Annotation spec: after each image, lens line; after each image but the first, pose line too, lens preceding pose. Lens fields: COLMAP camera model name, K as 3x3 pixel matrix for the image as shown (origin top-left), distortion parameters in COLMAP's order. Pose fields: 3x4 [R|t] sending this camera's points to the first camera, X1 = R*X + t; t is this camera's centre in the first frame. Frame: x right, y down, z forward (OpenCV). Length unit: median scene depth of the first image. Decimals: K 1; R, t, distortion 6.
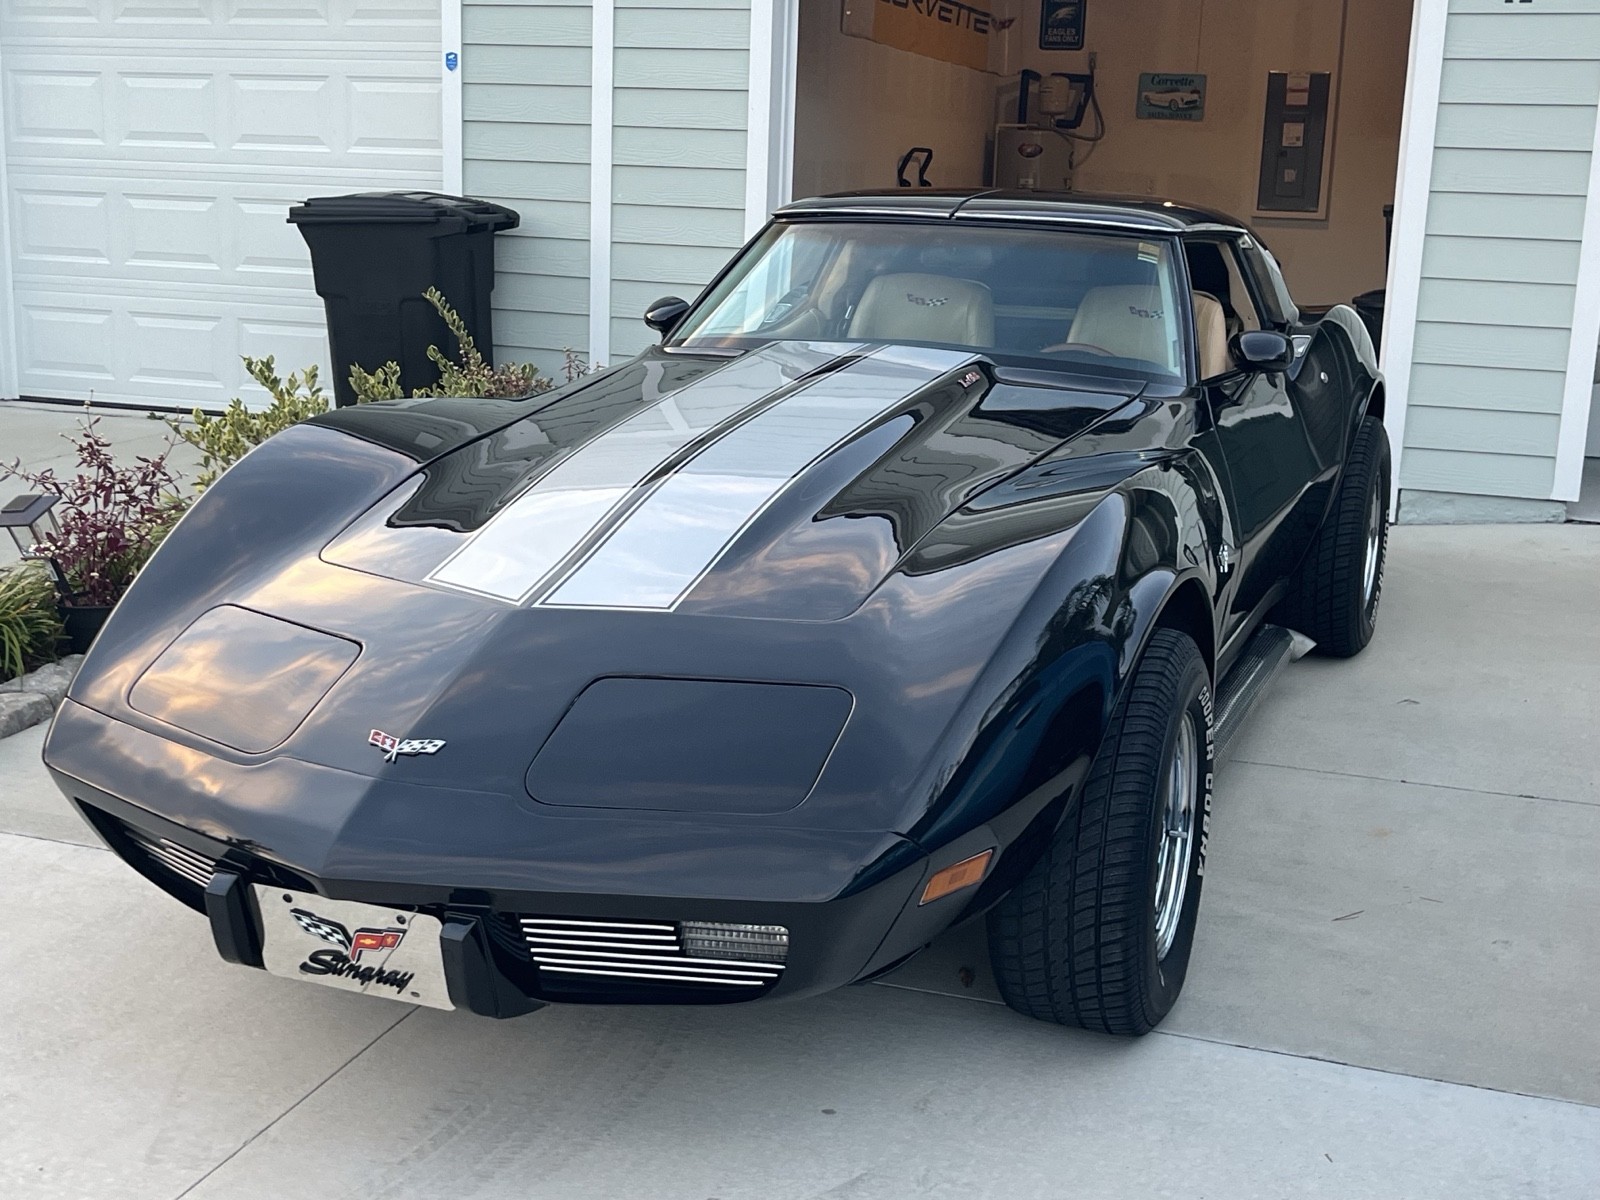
lens RADIAL K [[2044.1, 0, 842.9], [0, 2044.1, 578.2], [0, 0, 1]] dist [0.113709, -0.401855]
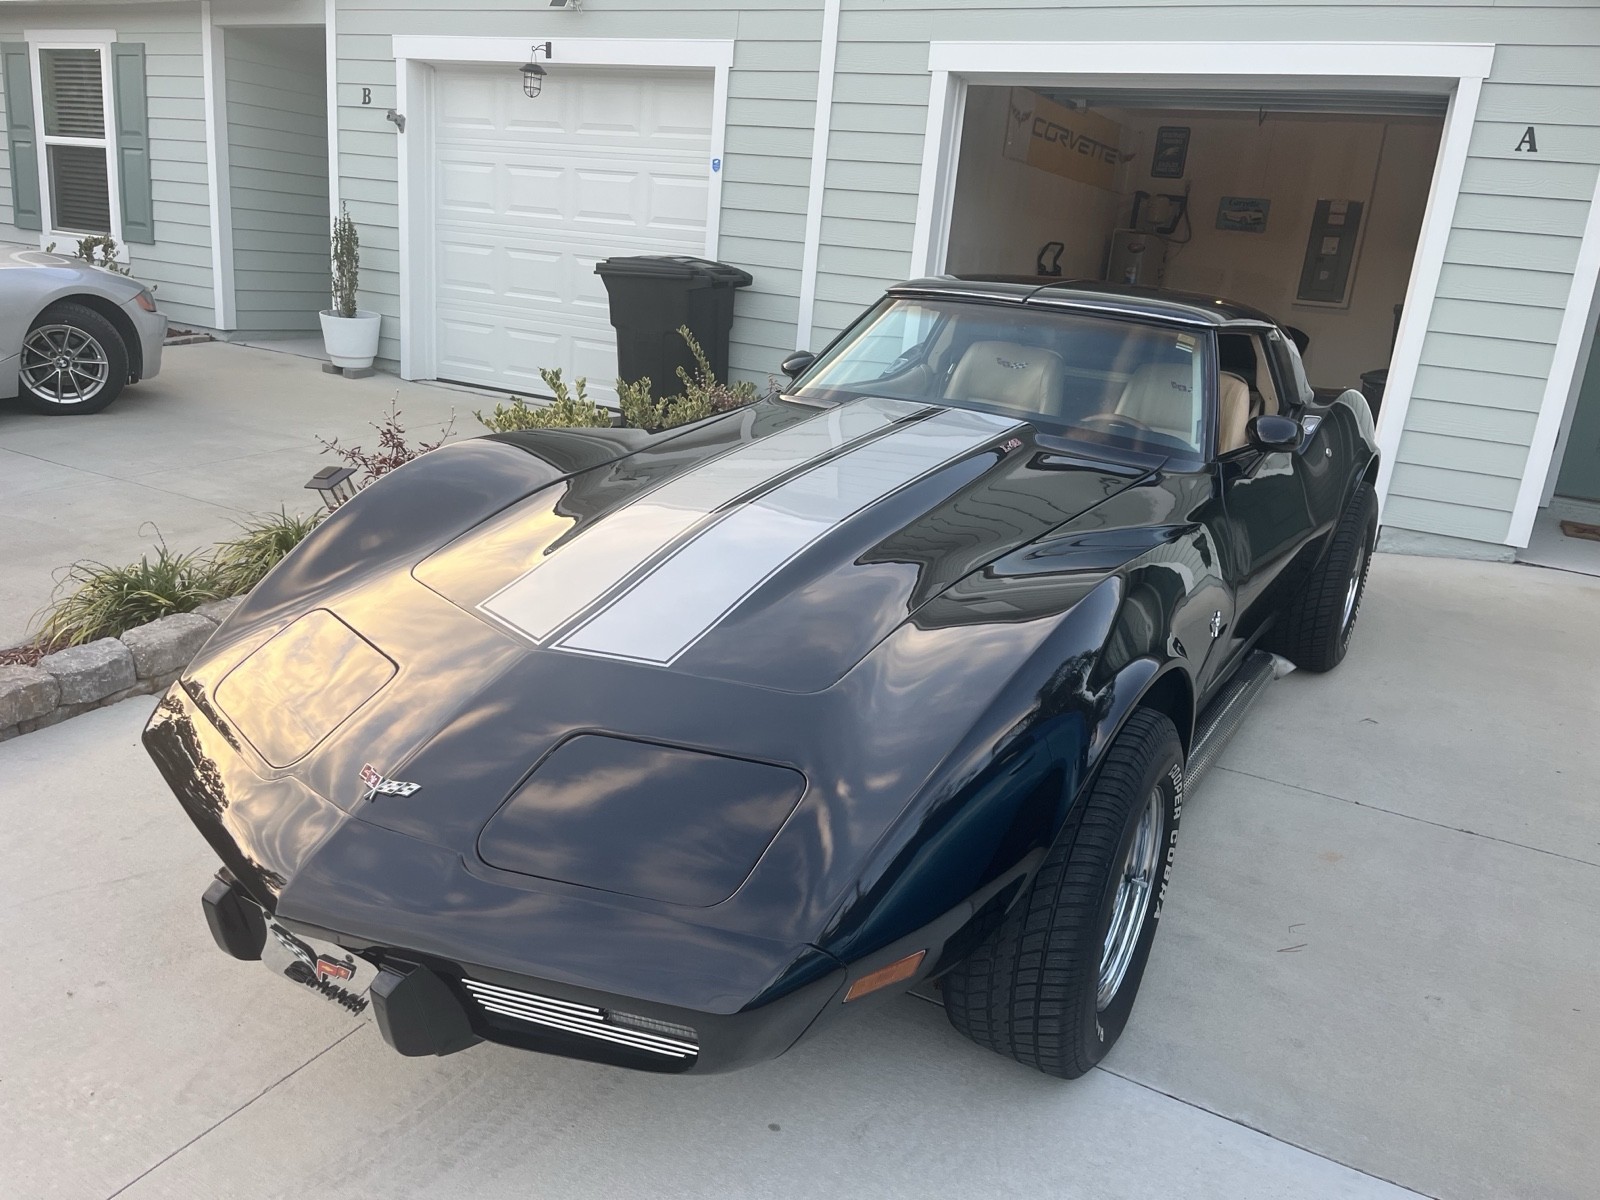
lens RADIAL K [[1234.3, 0, 800.0], [0, 1234.3, 600.0], [0, 0, 1]] dist [0.061745, -0.094682]
pose [[0.982914, 0.096447, -0.156772, 0.063286], [-0.083573, 0.992719, 0.086746, -0.060873], [0.163997, -0.072162, 0.983818, 0.274440]]
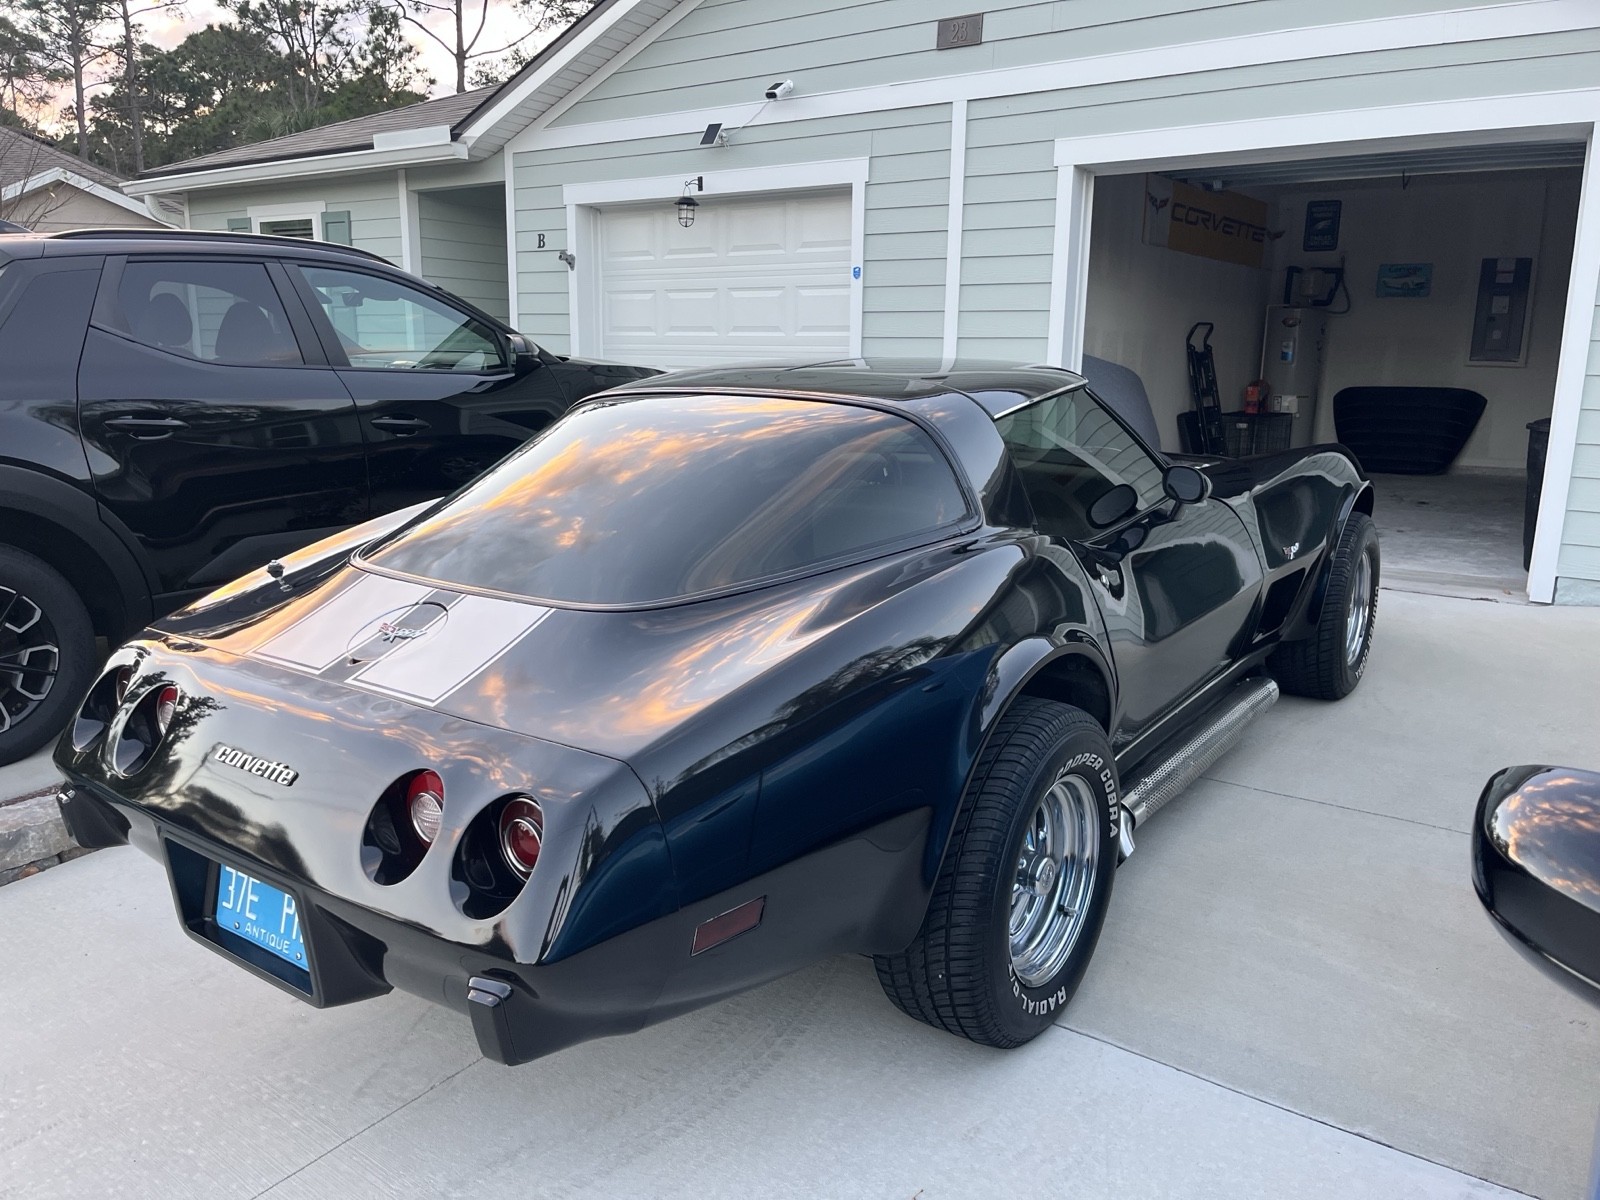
lens RADIAL K [[1240.4, 0, 800.0], [0, 1240.4, 600.0], [0, 0, 1]] dist [0.046525, -0.057537]
pose [[0.952465, 0.037663, -0.302311, 0.110528], [-0.037184, 0.999281, 0.007342, -0.031765], [0.302370, 0.004248, 0.953181, 0.233389]]
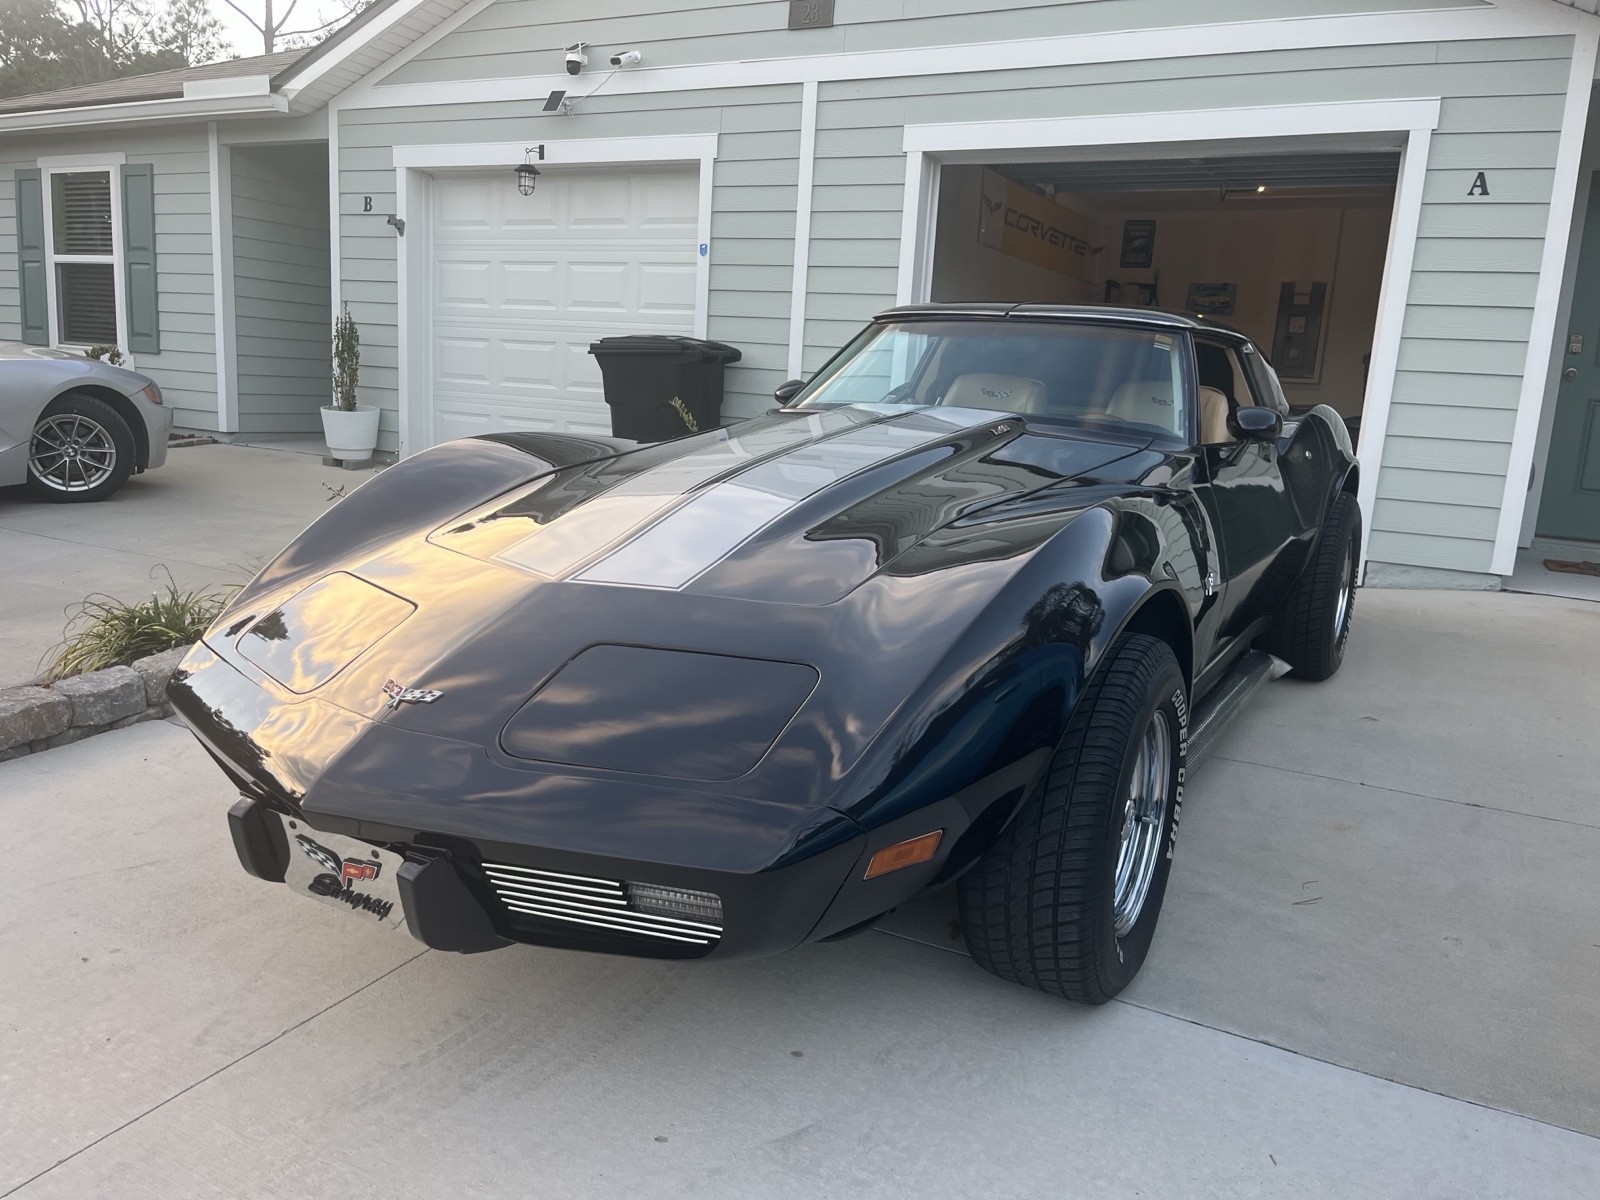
lens RADIAL K [[1235.9, 0, 792.8], [0, 1235.9, 596.8], [0, 0, 1]] dist [0.044643, -0.057805]
pose [[0.985367, 0.048930, -0.163273, 0.065510], [-0.051940, 0.998549, -0.014215, 0.019310], [0.162341, 0.022487, 0.986479, 0.256058]]
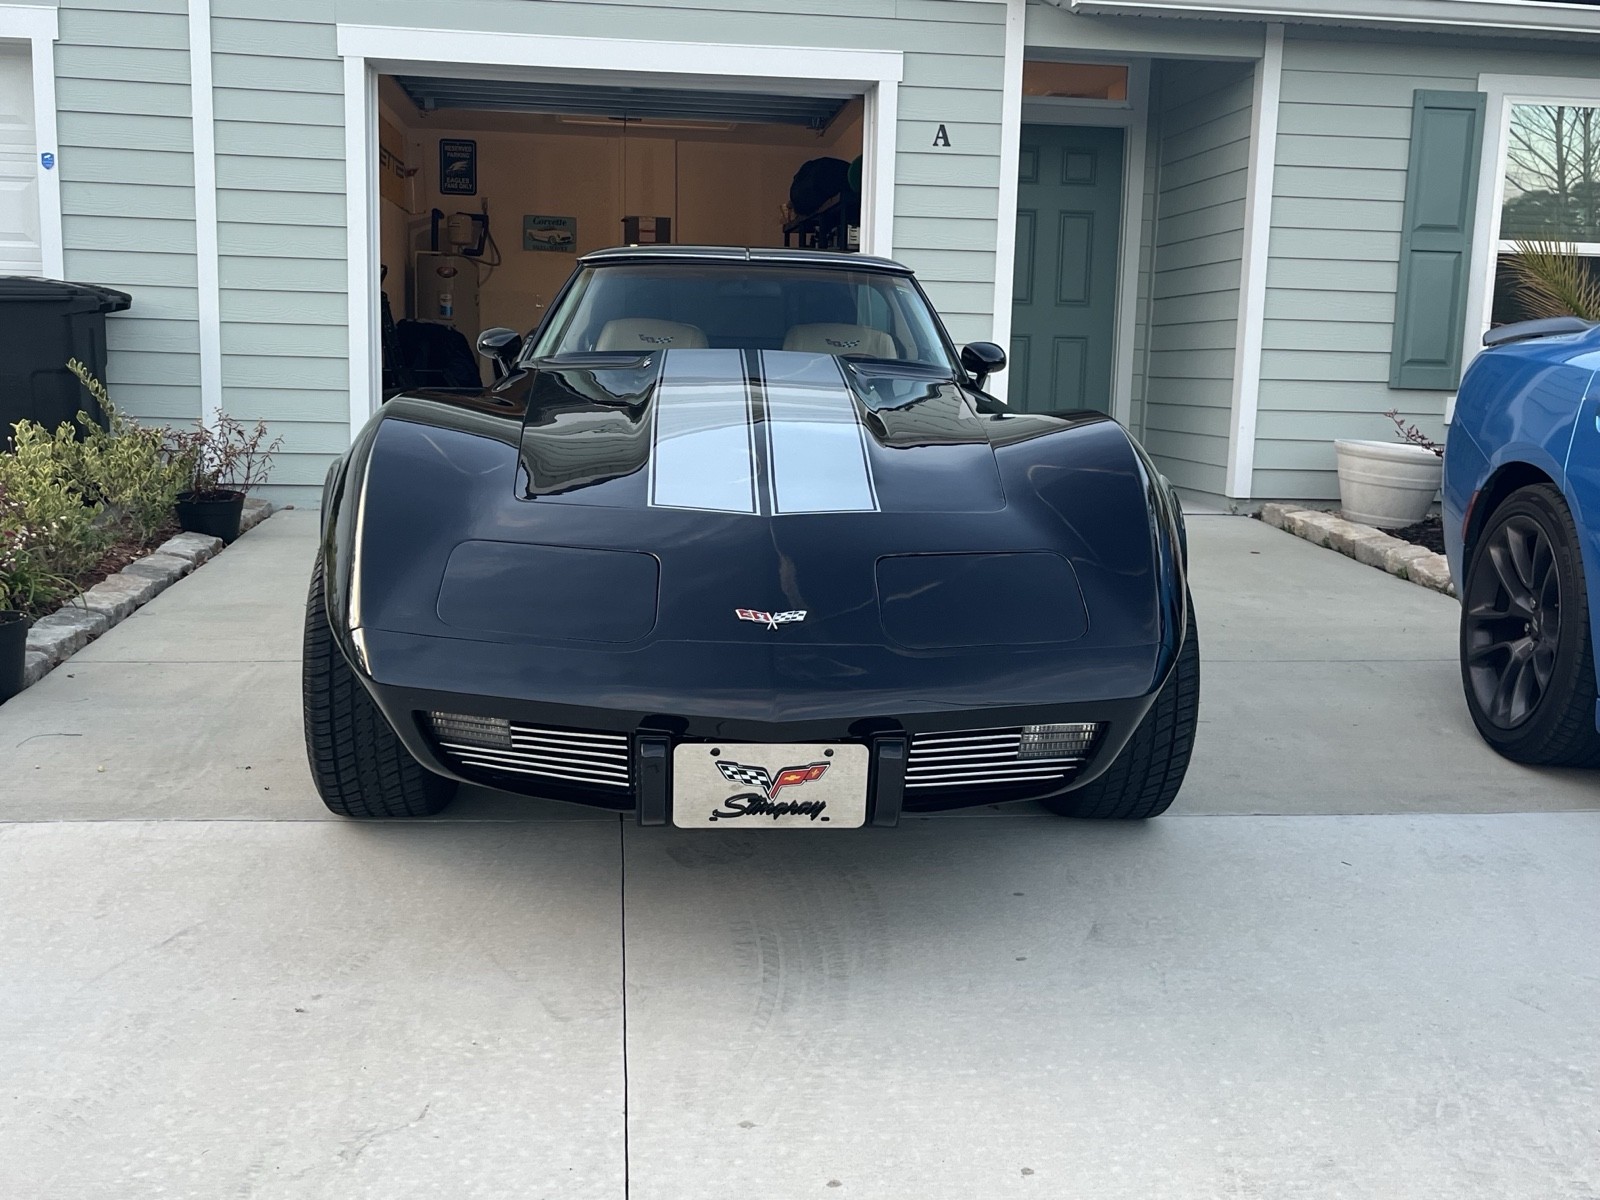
lens RADIAL K [[1591.7, 0, 838.2], [0, 1591.7, 562.9], [0, 0, 1]] dist [0.055355, -0.032850]
pose [[0.898935, -0.068941, 0.432624, -0.394157], [0.090566, 0.995452, -0.029554, 0.055083], [-0.428619, 0.065748, 0.901090, 0.103717]]
